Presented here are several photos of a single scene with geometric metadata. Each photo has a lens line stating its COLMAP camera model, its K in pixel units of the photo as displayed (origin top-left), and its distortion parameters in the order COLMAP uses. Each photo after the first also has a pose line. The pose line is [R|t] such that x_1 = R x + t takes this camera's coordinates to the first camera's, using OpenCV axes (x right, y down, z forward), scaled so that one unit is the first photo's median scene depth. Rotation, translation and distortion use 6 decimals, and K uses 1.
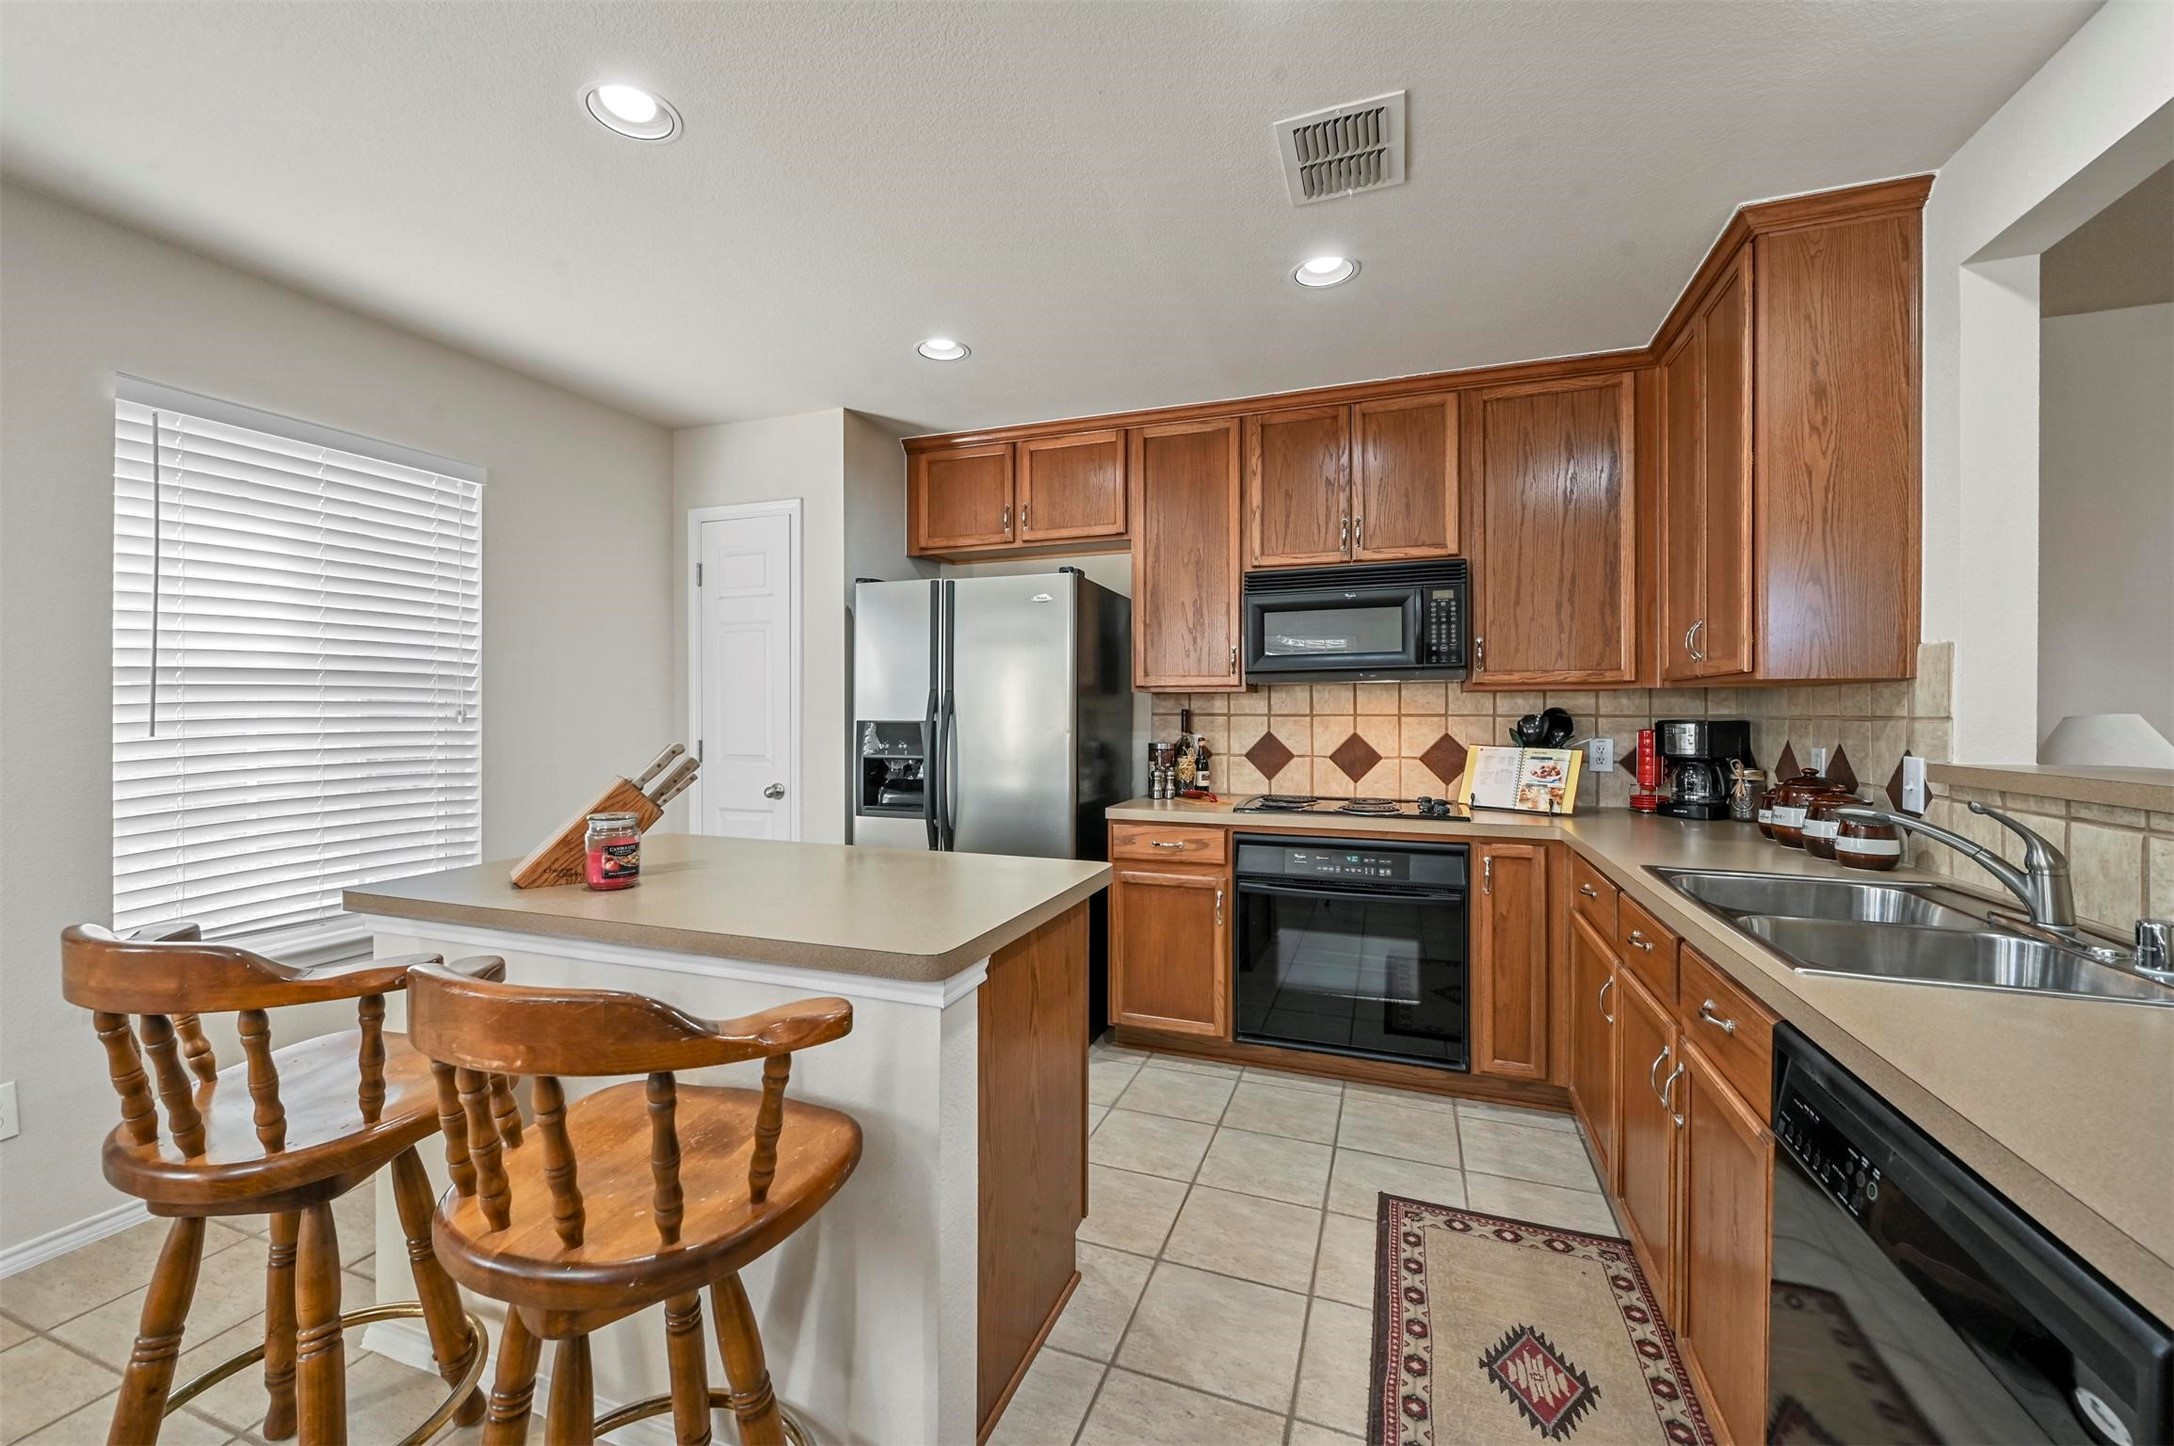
lens RADIAL K [[859.7, 0, 1084.6], [0, 859.7, 709.6], [0, 0, 1]] dist [-0.000908, 0.000499]
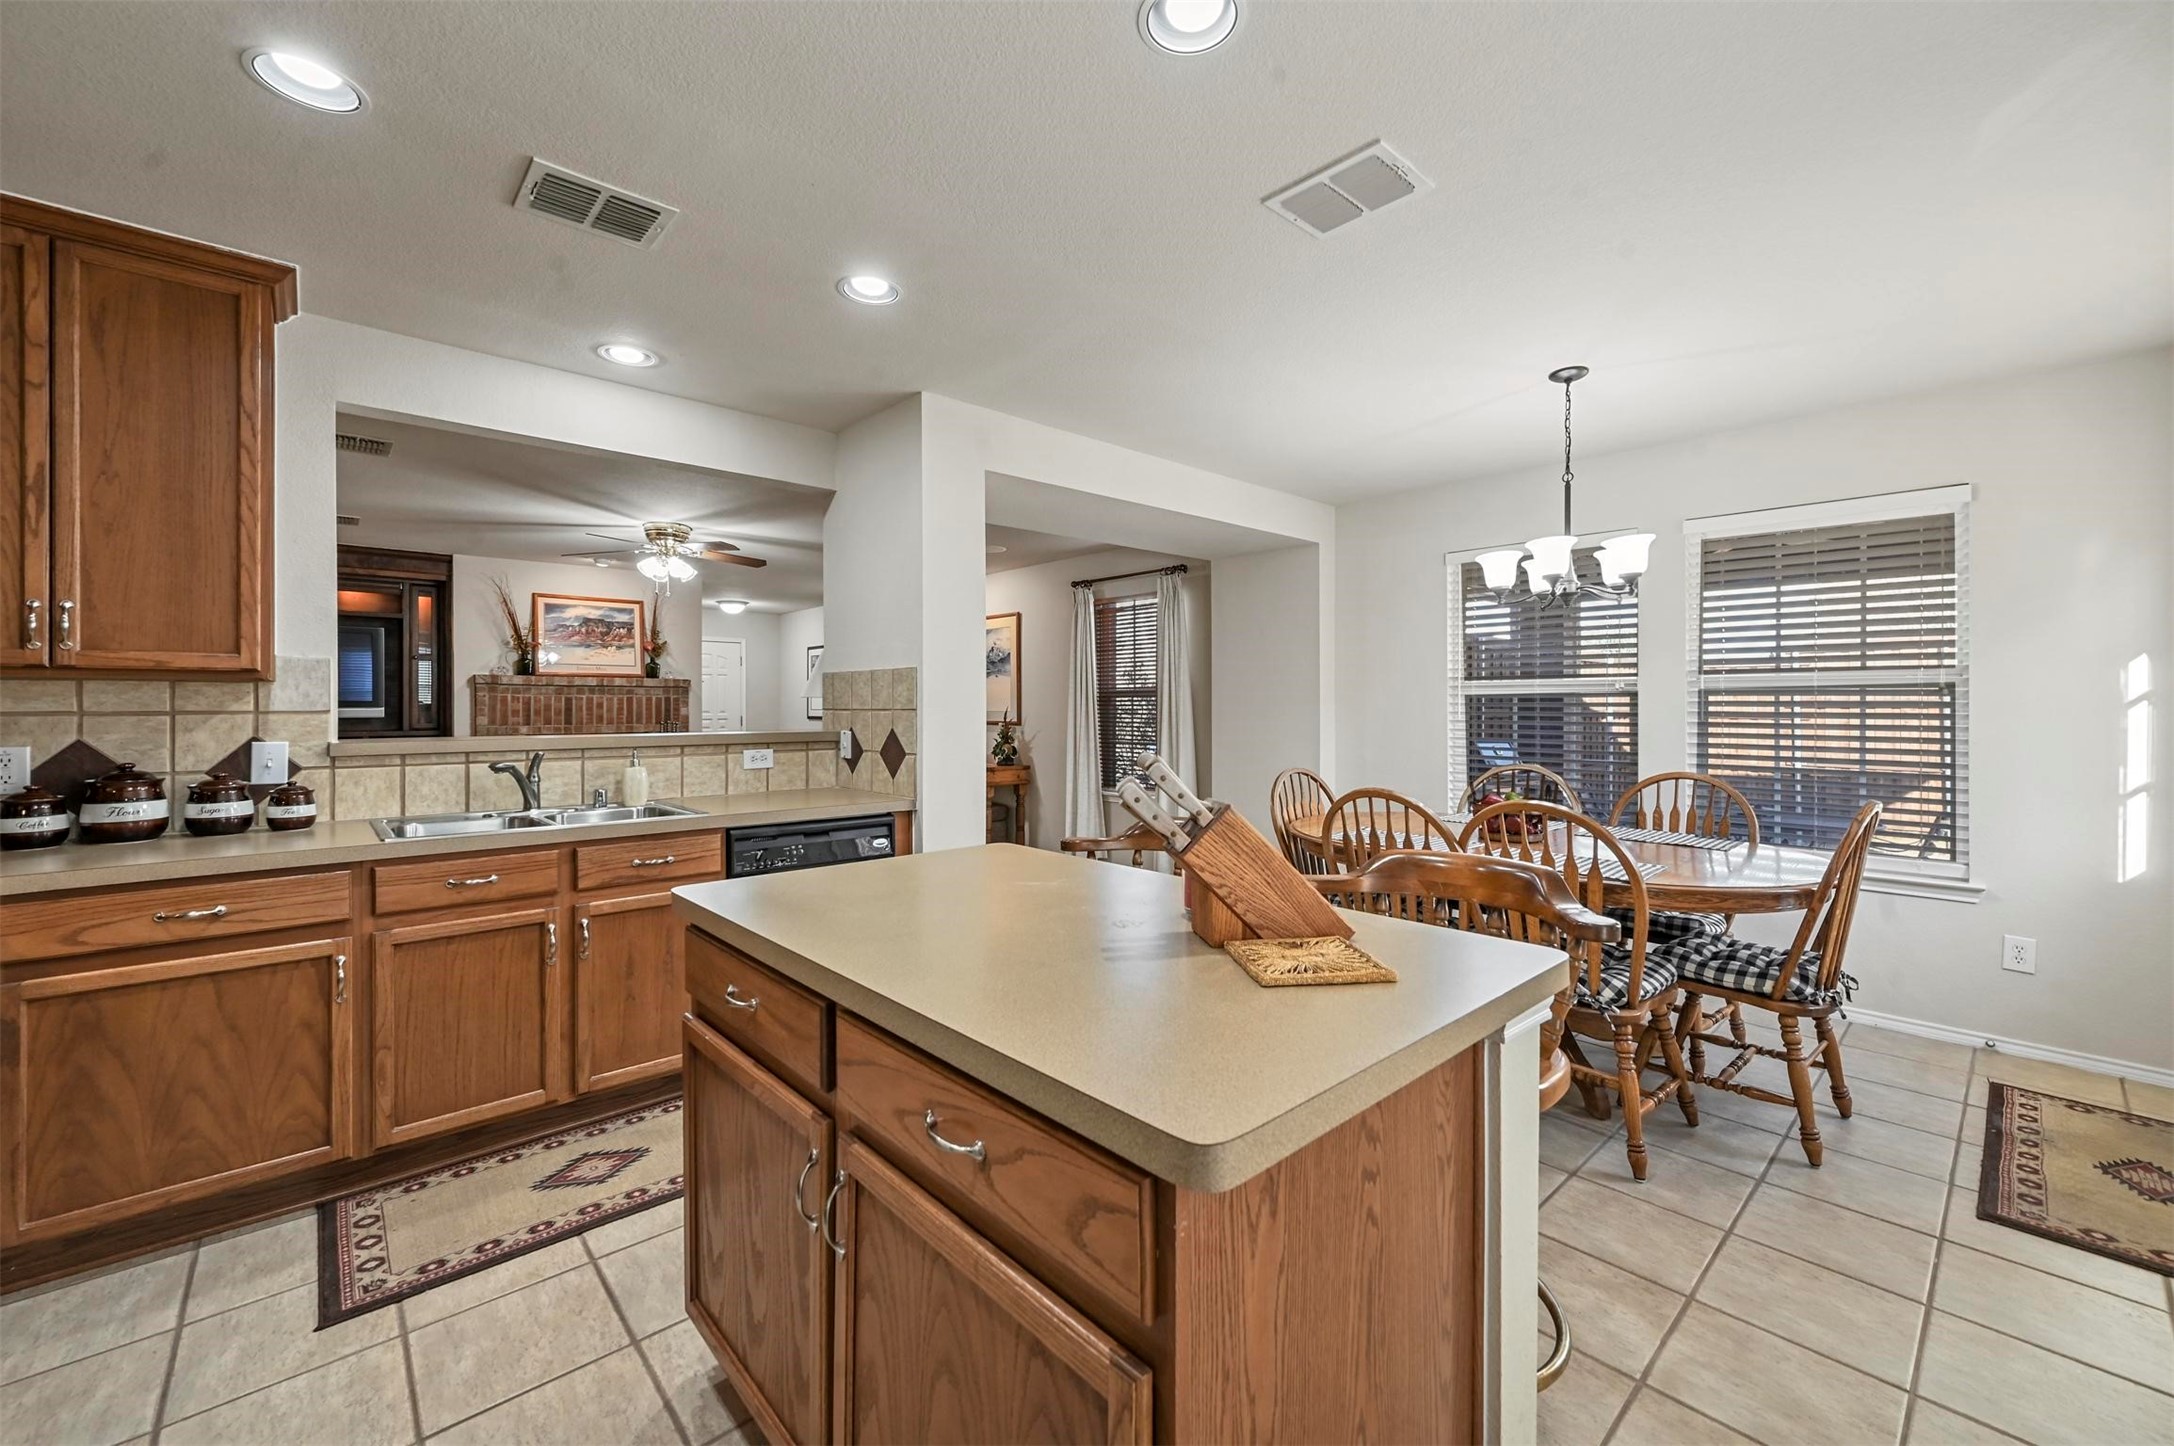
lens RADIAL K [[859.7, 0, 1079.1], [0, 859.7, 706.4], [0, 0, 1]] dist [-0.000908, 0.000499]
pose [[-0.884402, -0.001703, 0.466724, -0.457460], [-0.000836, 0.999998, 0.002065, -0.000969], [-0.466726, 0.001436, -0.884401, 1.000133]]
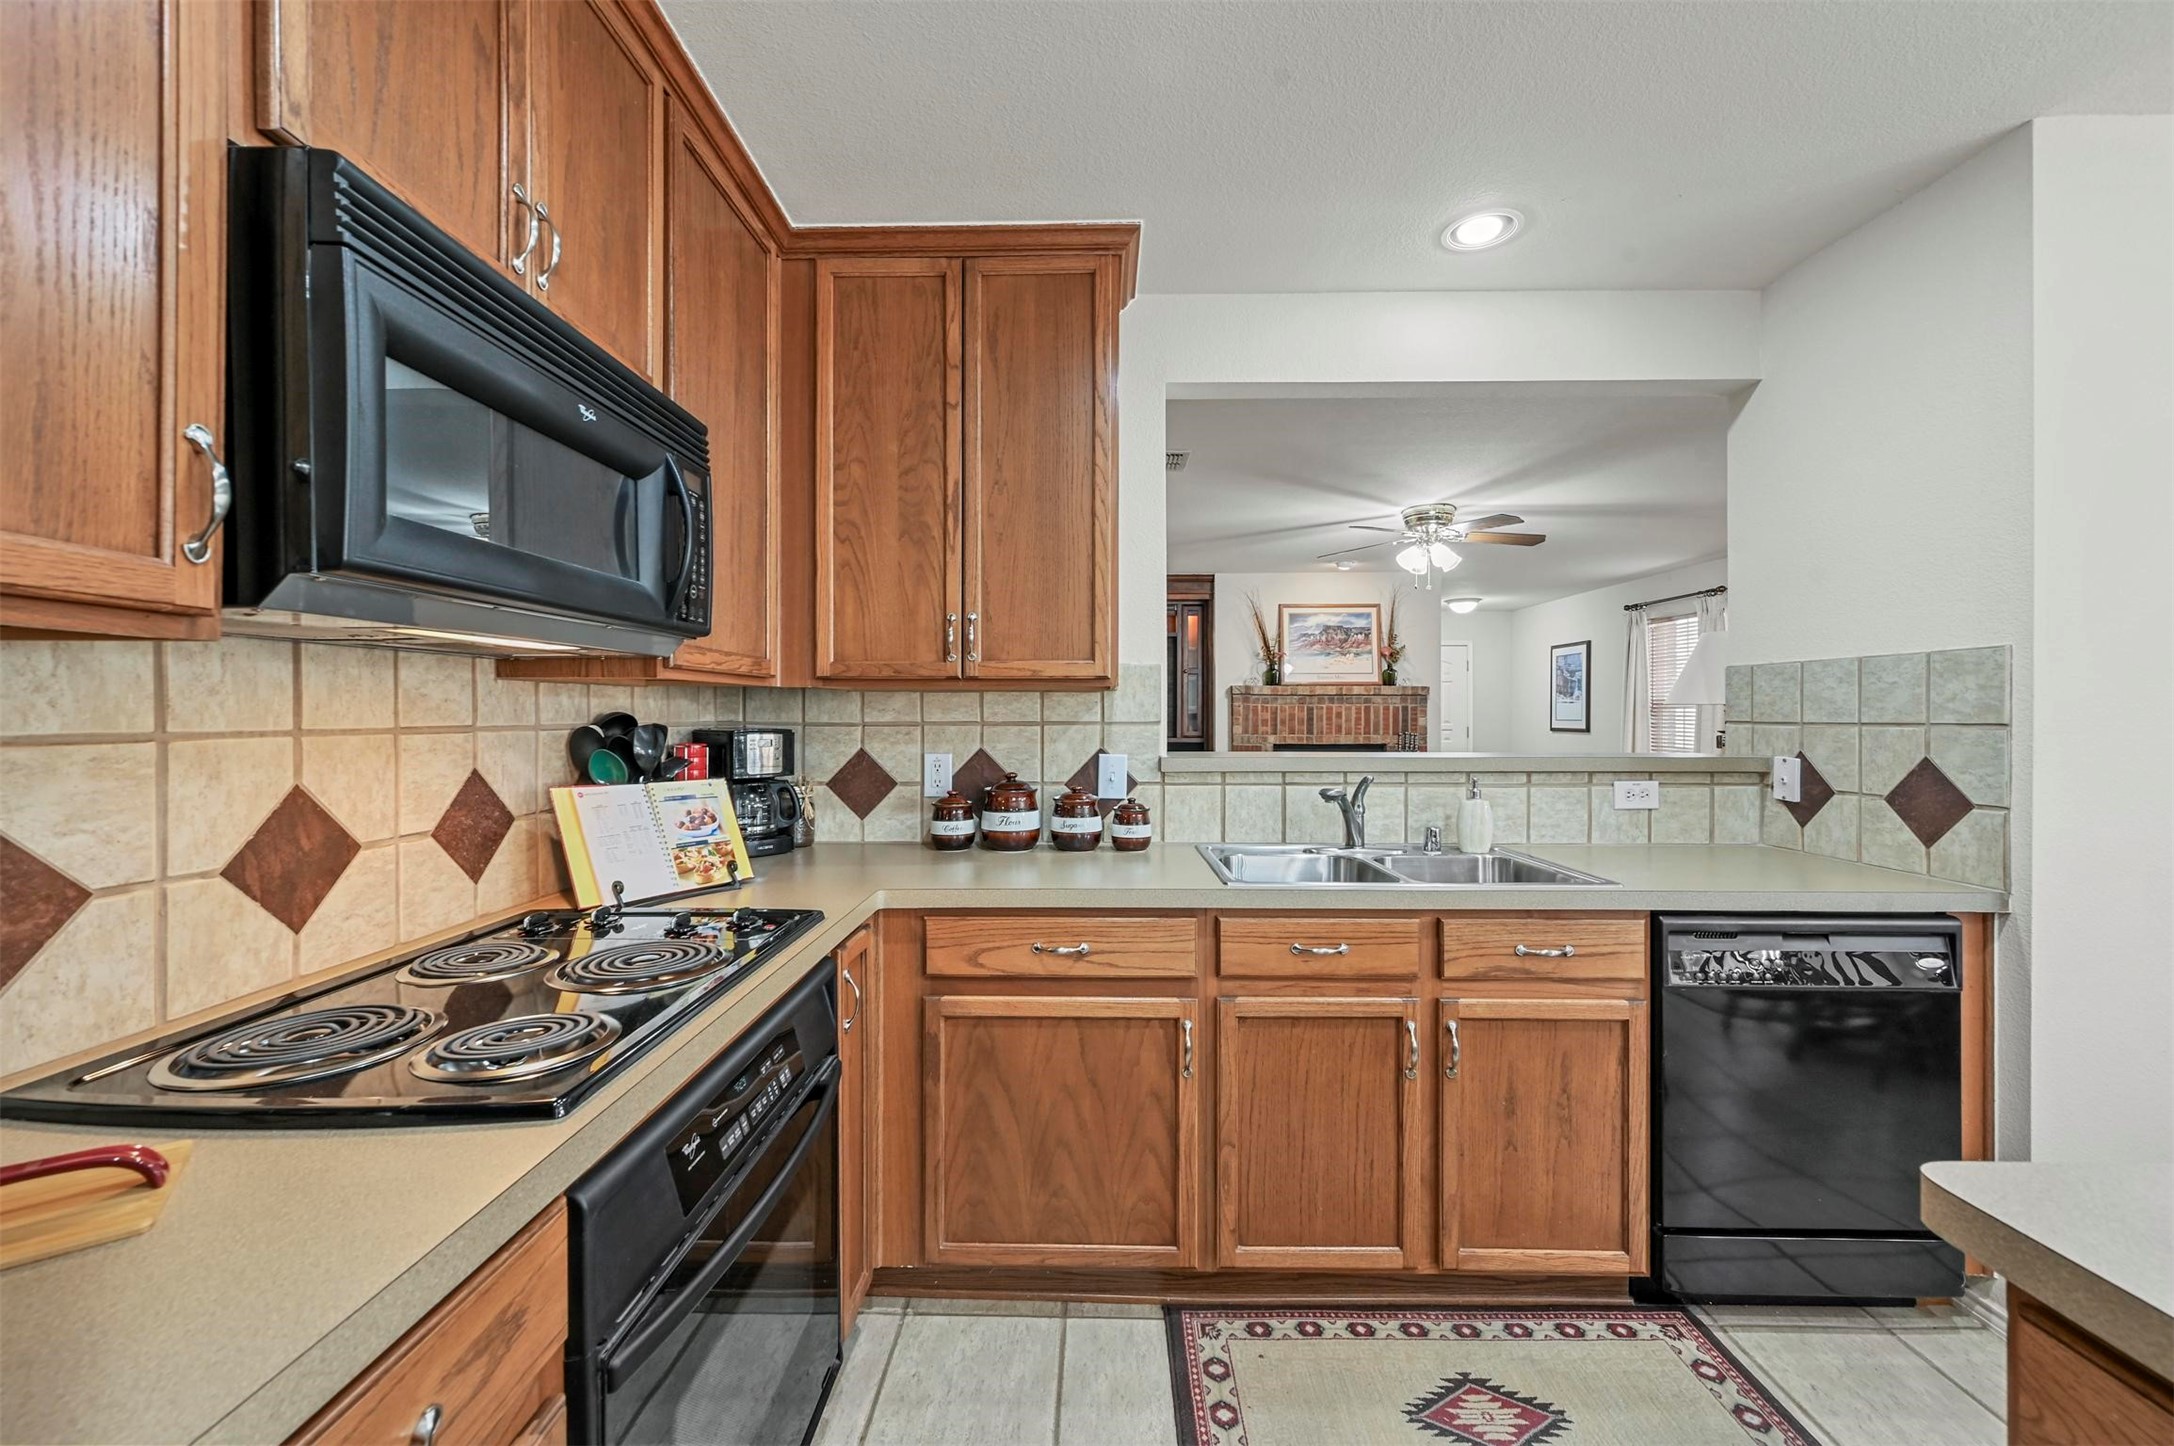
lens RADIAL K [[859.7, 0, 1081.9], [0, 859.7, 718.3], [0, 0, 1]] dist [-0.000908, 0.000499]
pose [[-0.328361, -0.005555, 0.944536, -0.117232], [-0.000535, 0.999984, 0.005696, -0.001815], [-0.944552, 0.001365, -0.328358, 0.917309]]
